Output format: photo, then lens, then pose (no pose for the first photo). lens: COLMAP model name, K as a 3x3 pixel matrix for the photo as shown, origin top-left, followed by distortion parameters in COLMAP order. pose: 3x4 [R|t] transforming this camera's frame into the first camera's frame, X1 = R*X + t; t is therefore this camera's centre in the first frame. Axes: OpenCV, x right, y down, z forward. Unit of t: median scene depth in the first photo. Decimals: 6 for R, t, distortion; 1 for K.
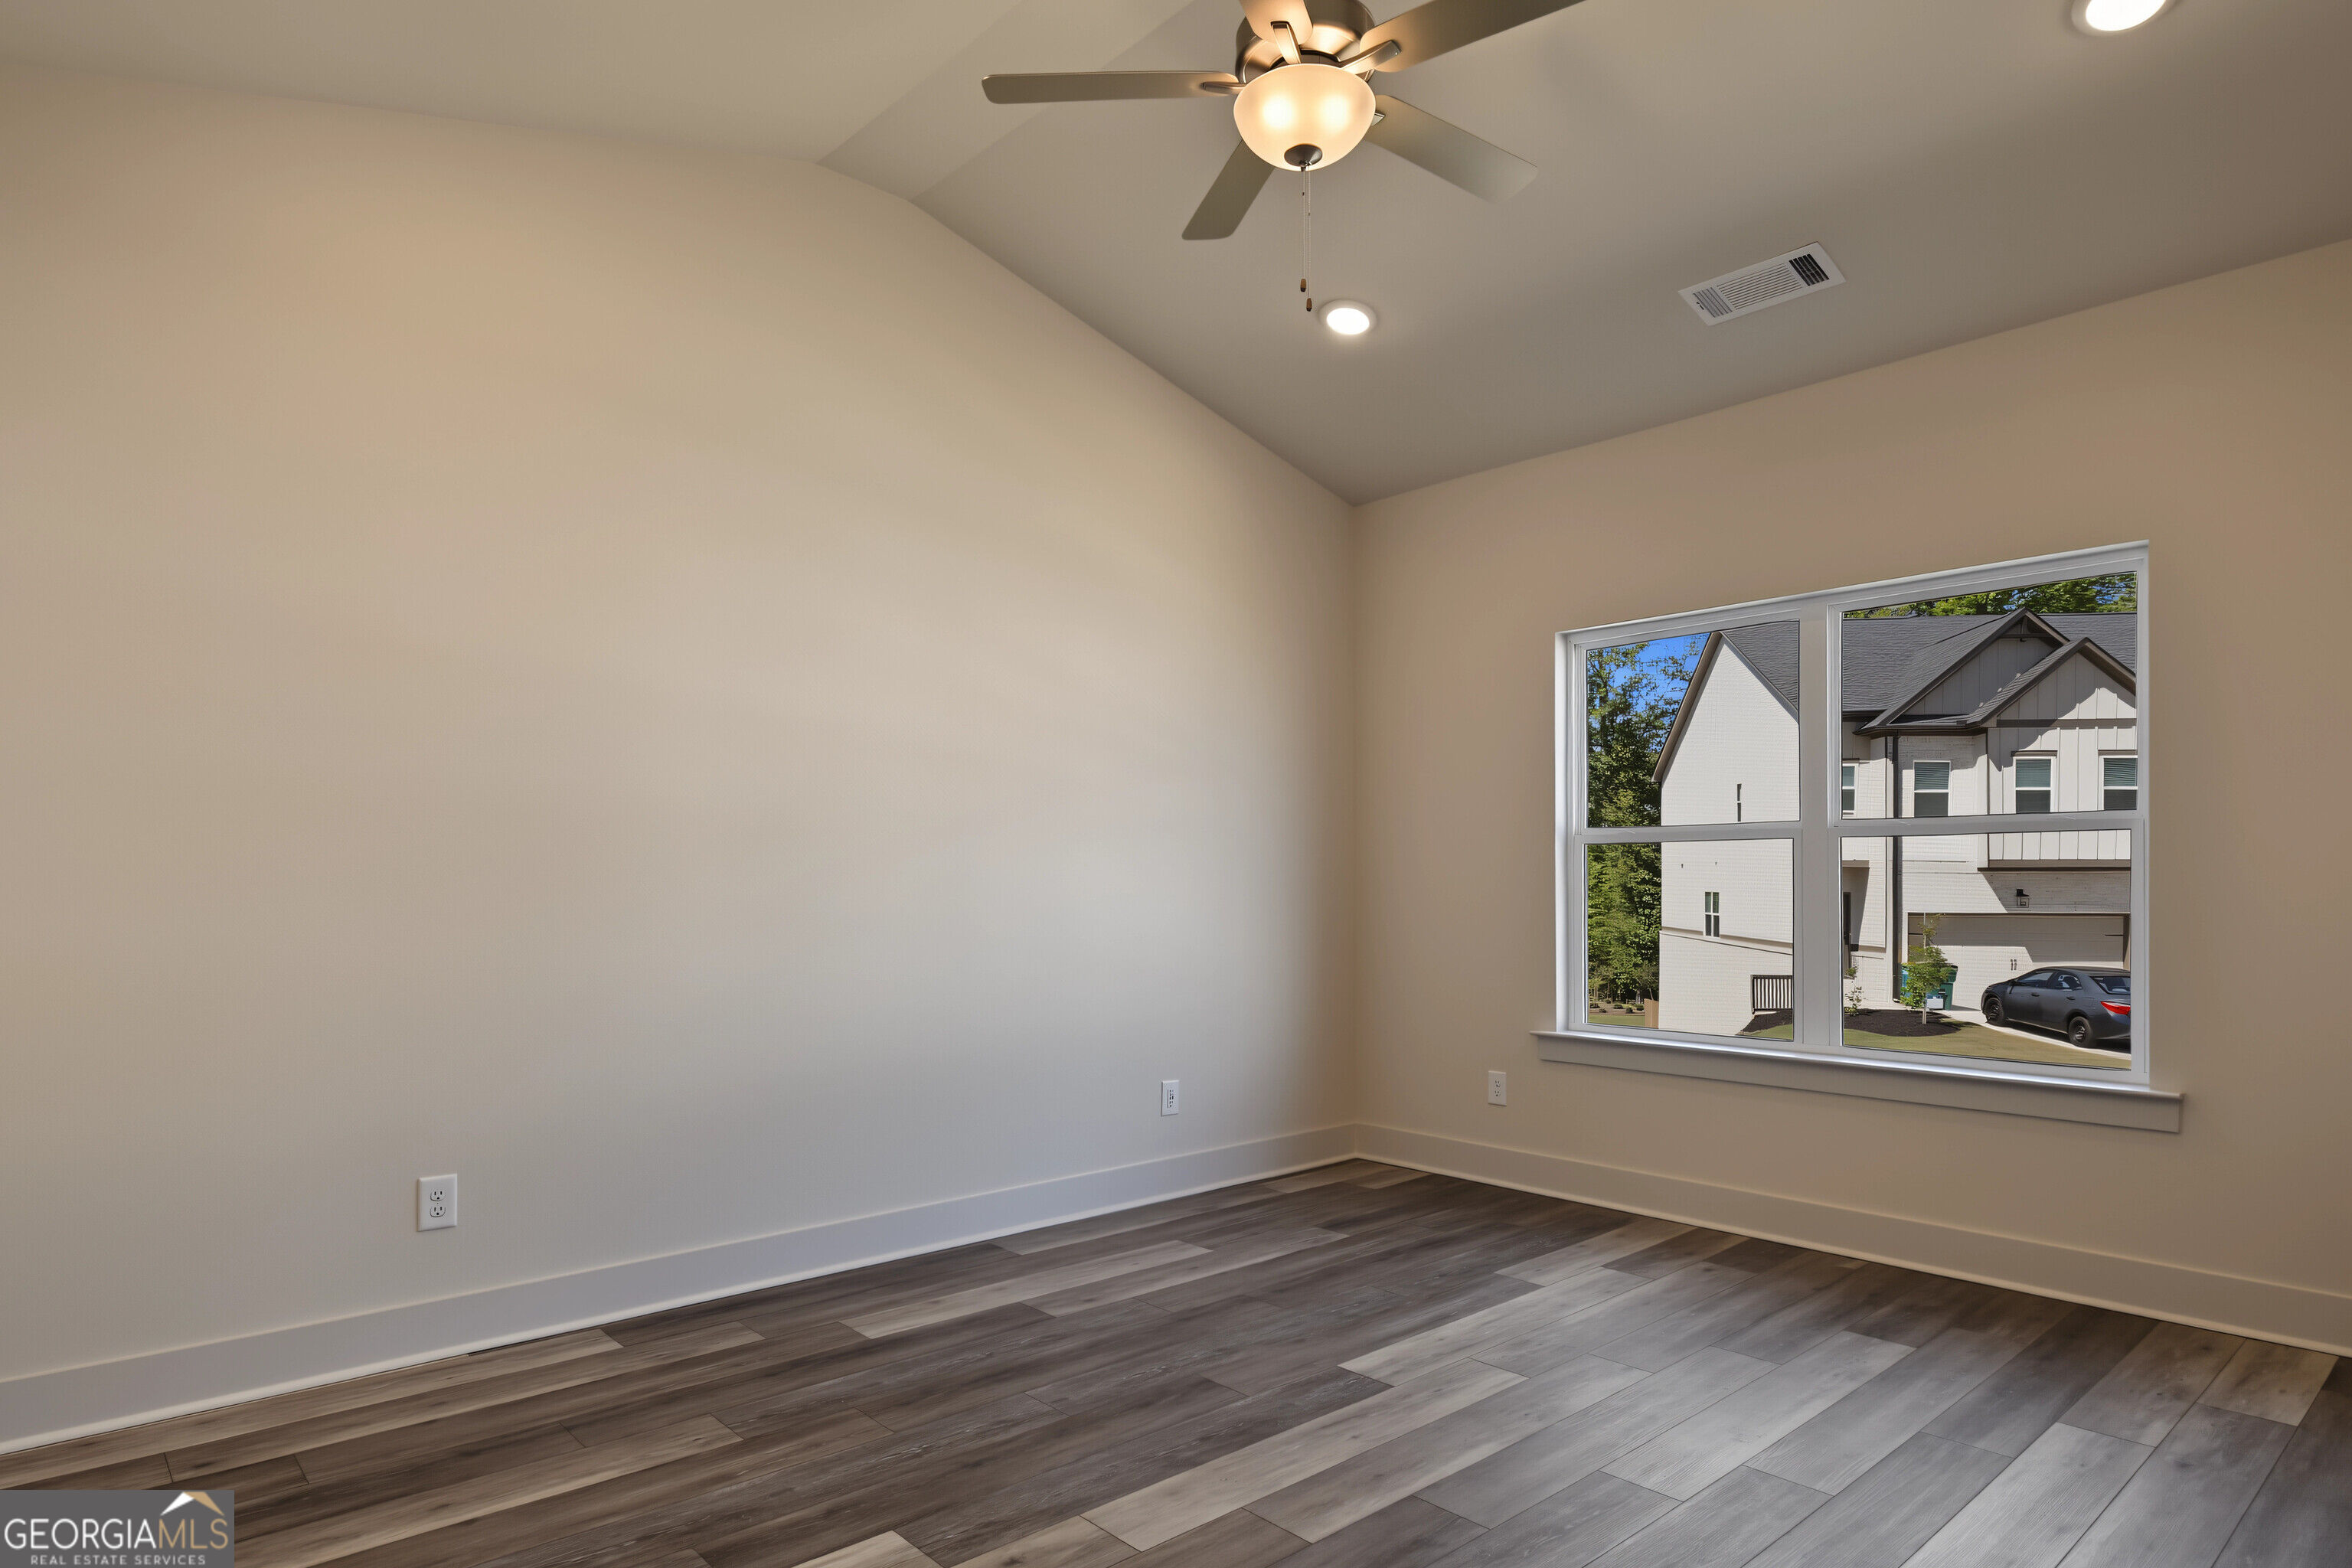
lens RADIAL K [[1312.2, 0, 1175.7], [0, 1312.2, 888.9], [0, 0, 1]] dist [-0.001480, -0.000140]
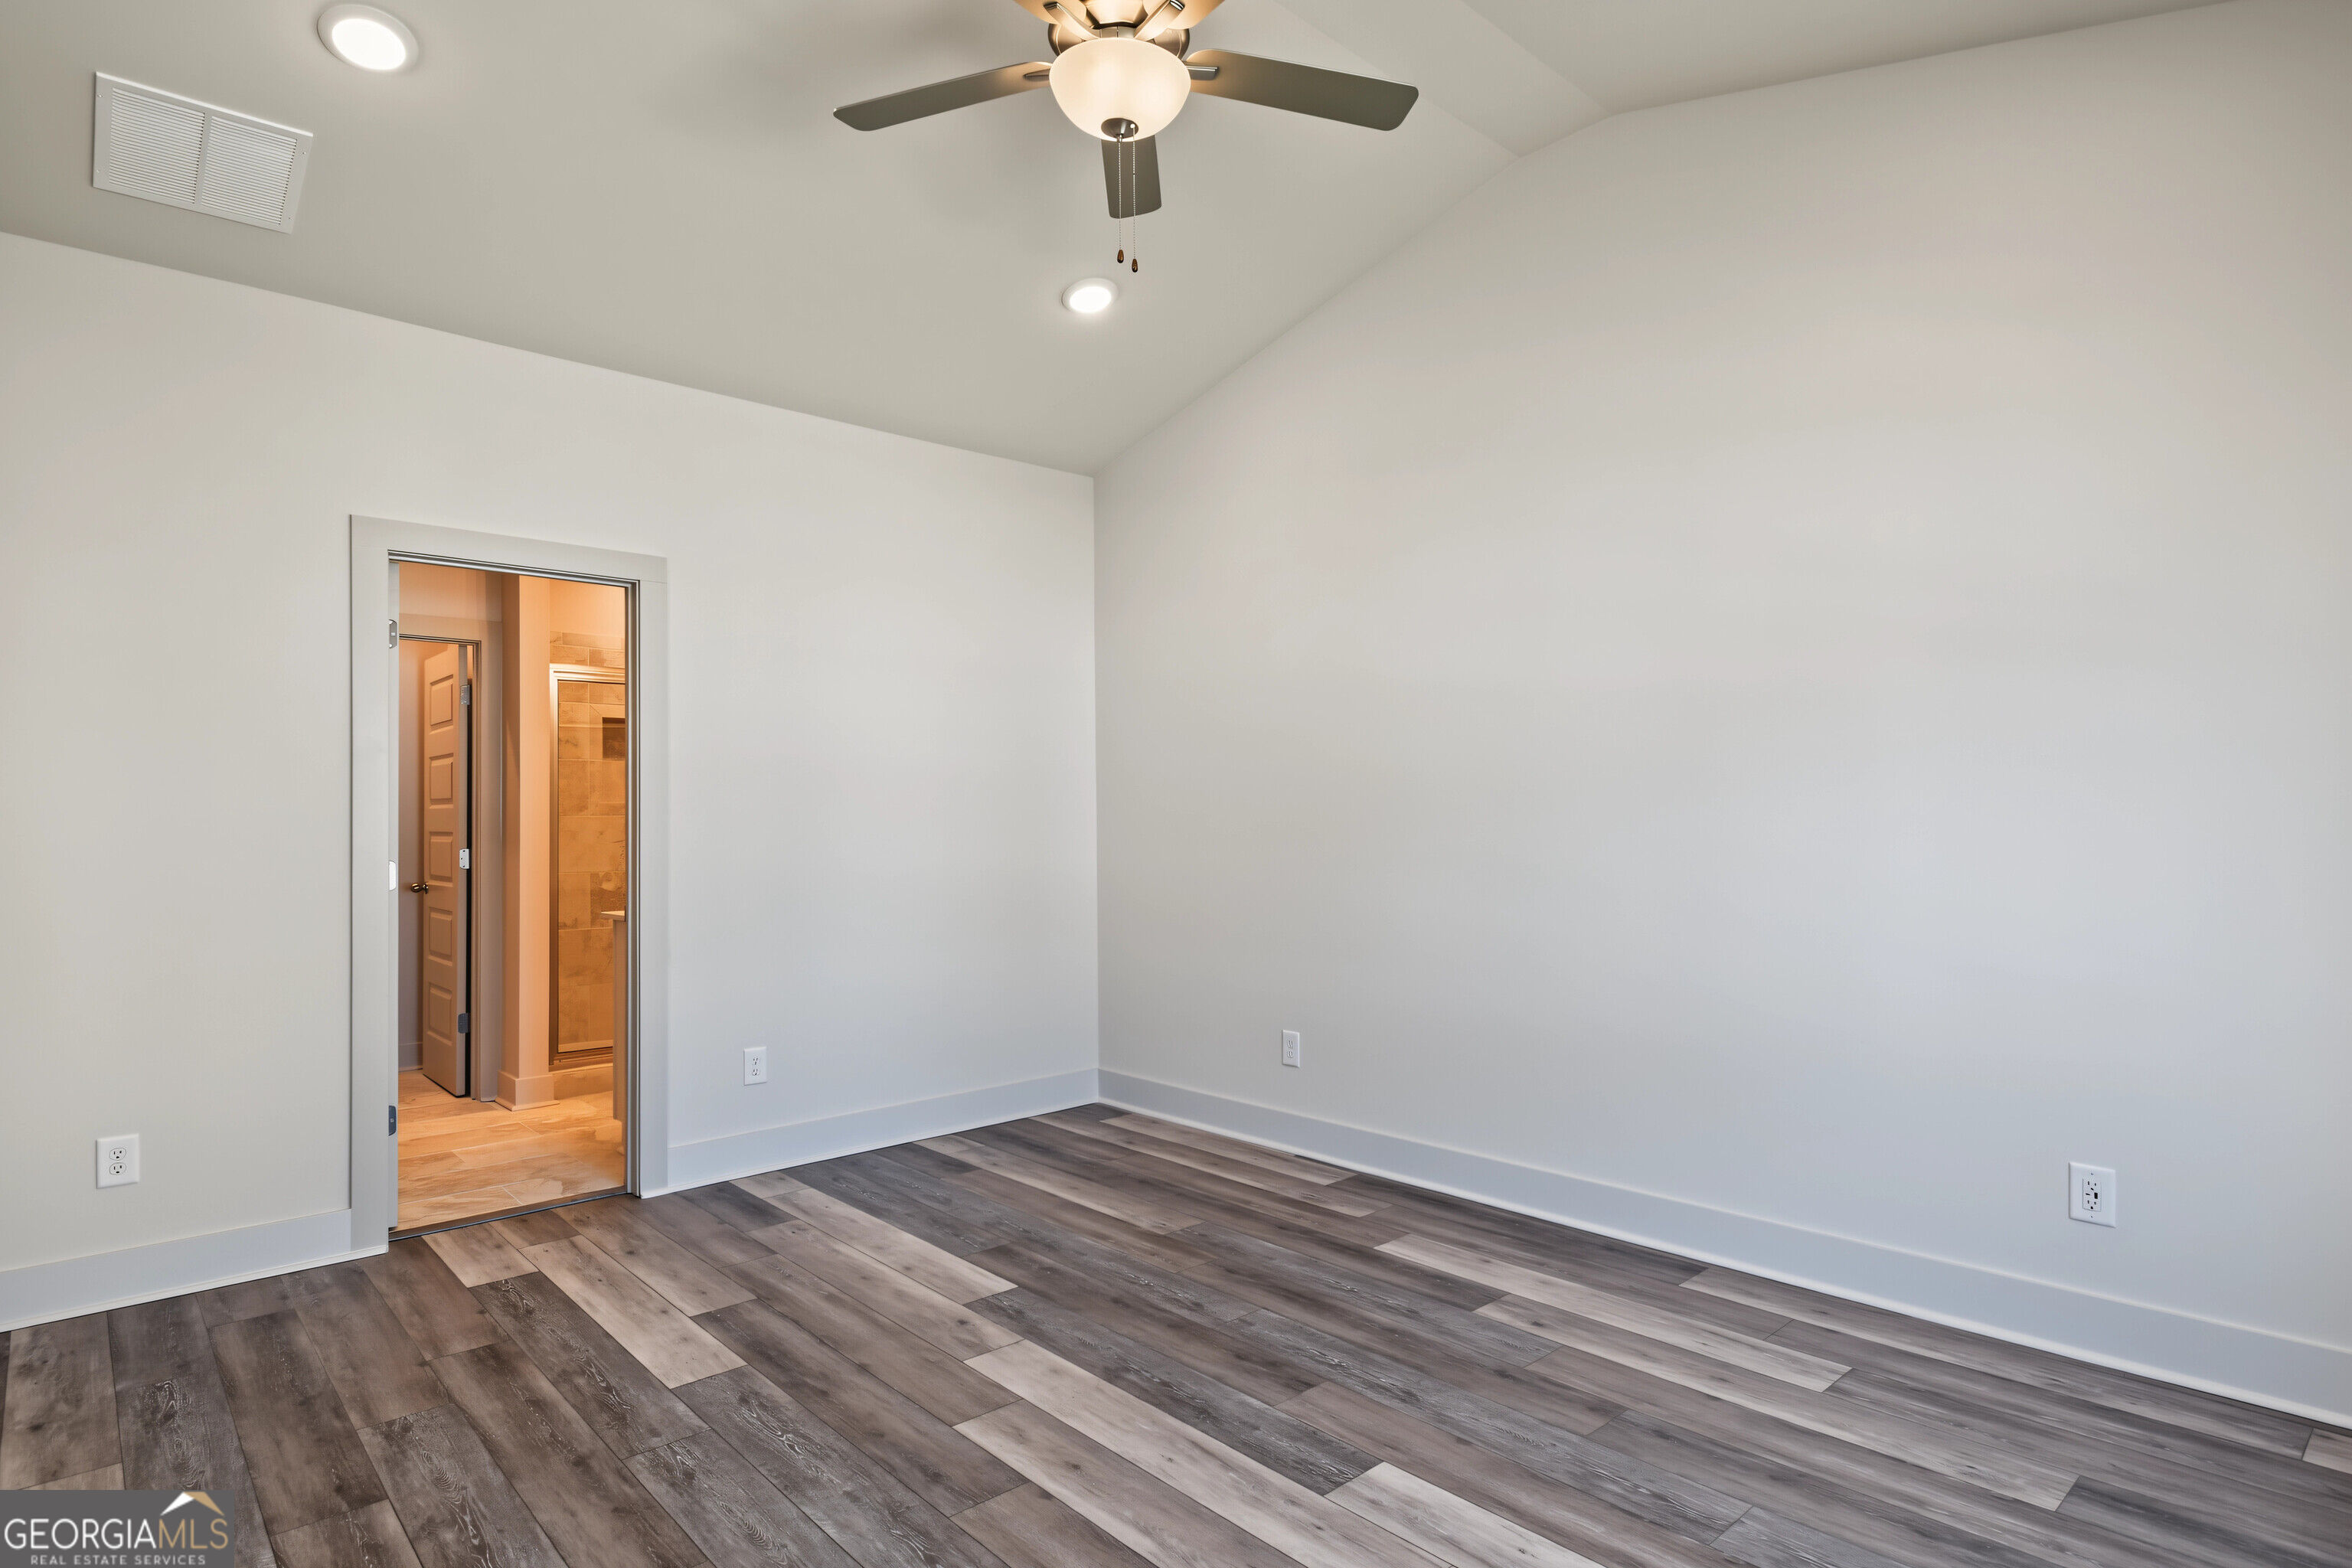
lens RADIAL K [[1233.2, 0, 1157.6], [0, 1233.2, 819.5], [0, 0, 1]] dist [-0.001485, -0.000626]
pose [[-0.003750, -0.002163, -0.999991, 0.859190], [-0.000164, 0.999998, -0.002163, -0.019571], [0.999993, 0.000156, -0.003750, 0.864188]]
